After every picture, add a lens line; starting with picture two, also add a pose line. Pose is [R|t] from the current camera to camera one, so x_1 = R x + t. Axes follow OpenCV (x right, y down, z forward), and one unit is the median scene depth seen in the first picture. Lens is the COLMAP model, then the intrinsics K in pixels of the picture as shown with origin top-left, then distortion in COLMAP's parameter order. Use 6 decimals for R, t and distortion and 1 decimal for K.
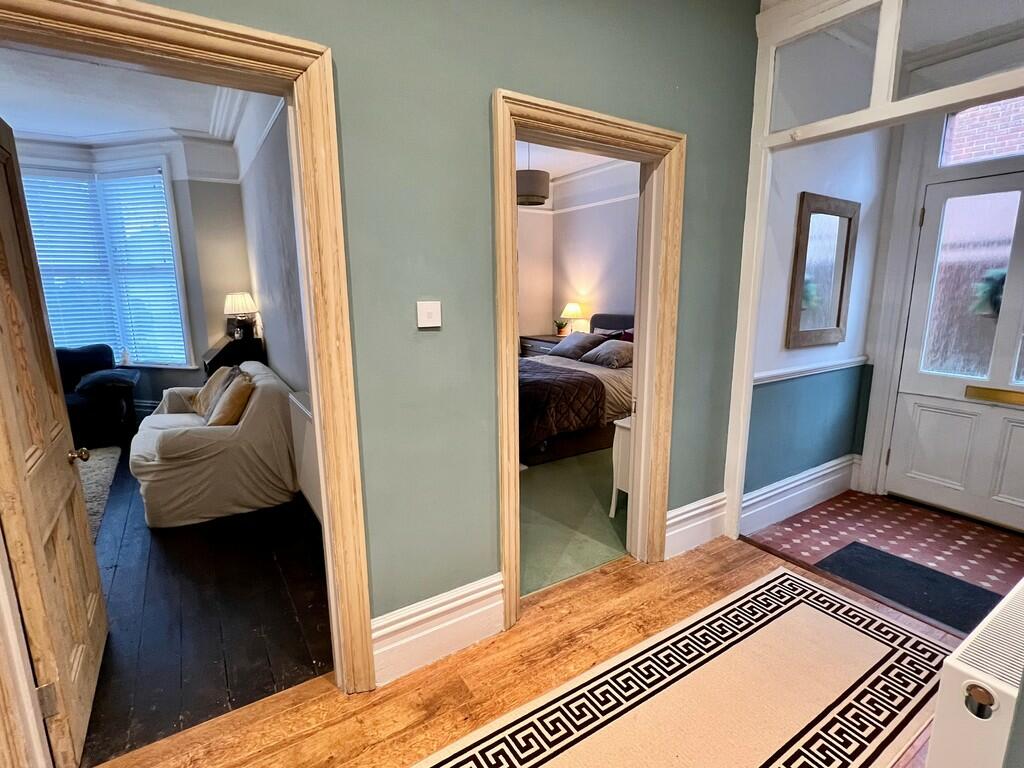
lens RADIAL K [[500.9, 0, 511.3], [0, 500.9, 381.9], [0, 0, 1]] dist [-0.001255, -0.001126]
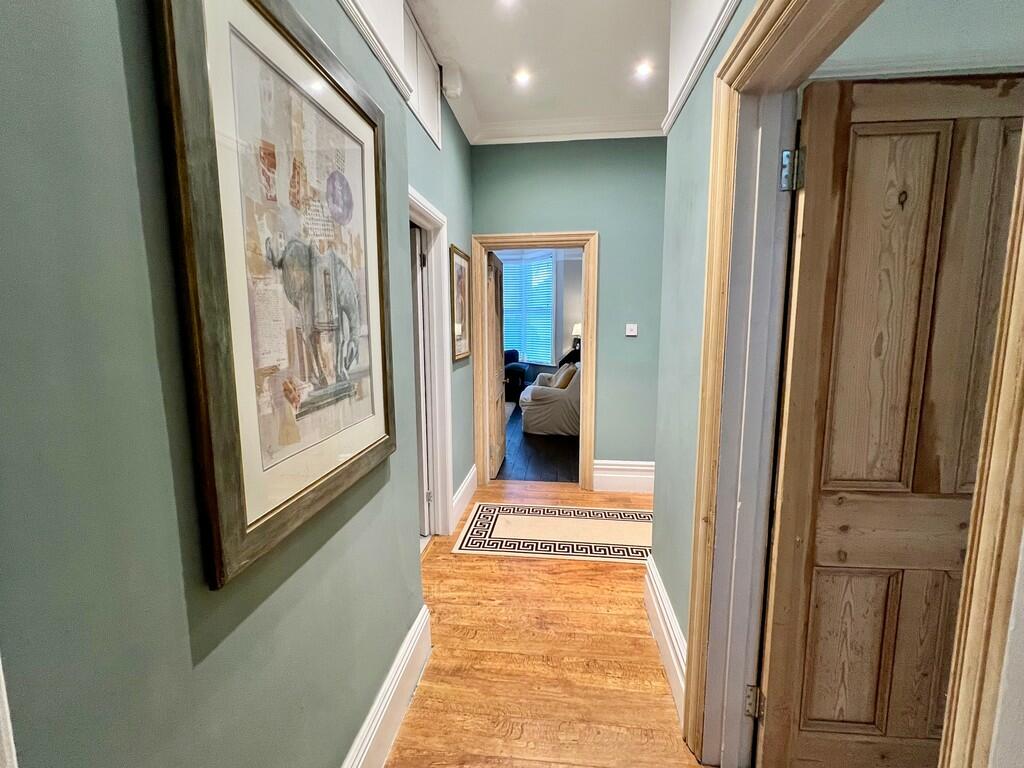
lens RADIAL K [[453.1, 0, 510.8], [0, 453.1, 382.4], [0, 0, 1]] dist [-0.001919, -0.000073]
pose [[0.772529, 0.087025, -0.628988, 0.248670], [-0.119607, 0.992775, -0.009545, 0.064347], [0.623613, 0.082605, 0.777357, -0.317278]]
